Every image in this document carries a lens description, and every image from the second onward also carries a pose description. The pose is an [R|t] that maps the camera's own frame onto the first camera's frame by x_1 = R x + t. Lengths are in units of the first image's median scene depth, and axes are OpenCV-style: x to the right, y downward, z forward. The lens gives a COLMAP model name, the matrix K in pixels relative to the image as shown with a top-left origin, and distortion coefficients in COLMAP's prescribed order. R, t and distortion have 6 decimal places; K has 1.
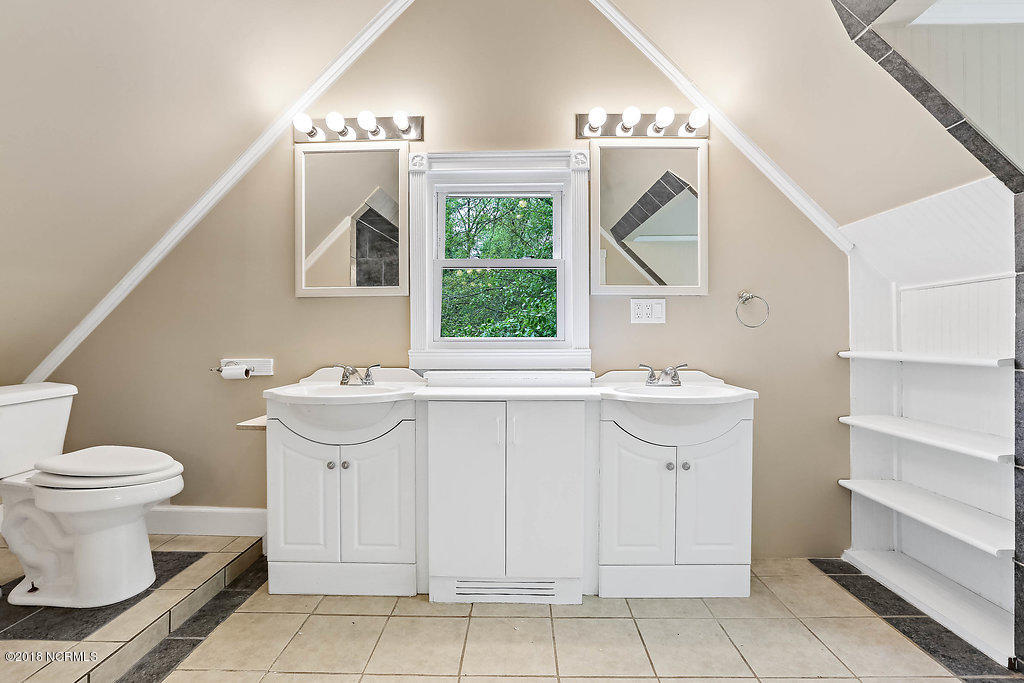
lens RADIAL K [[470.6, 0, 511.5], [0, 470.6, 339.2], [0, 0, 1]] dist [-0.009452, 0.003414]
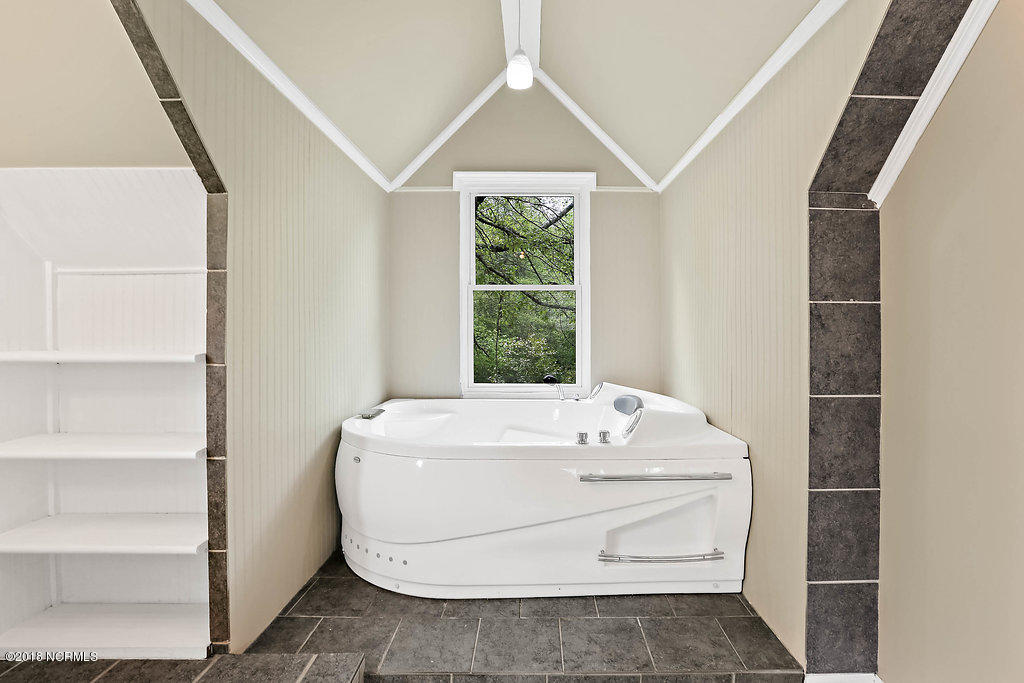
lens RADIAL K [[487.6, 0, 517.1], [0, 487.6, 328.7], [0, 0, 1]] dist [-0.026408, 0.001341]
pose [[-0.047806, 0.007788, 0.998826, -0.009983], [0.002352, 0.999968, -0.007684, -0.002801], [-0.998854, 0.001982, -0.047822, 0.320970]]
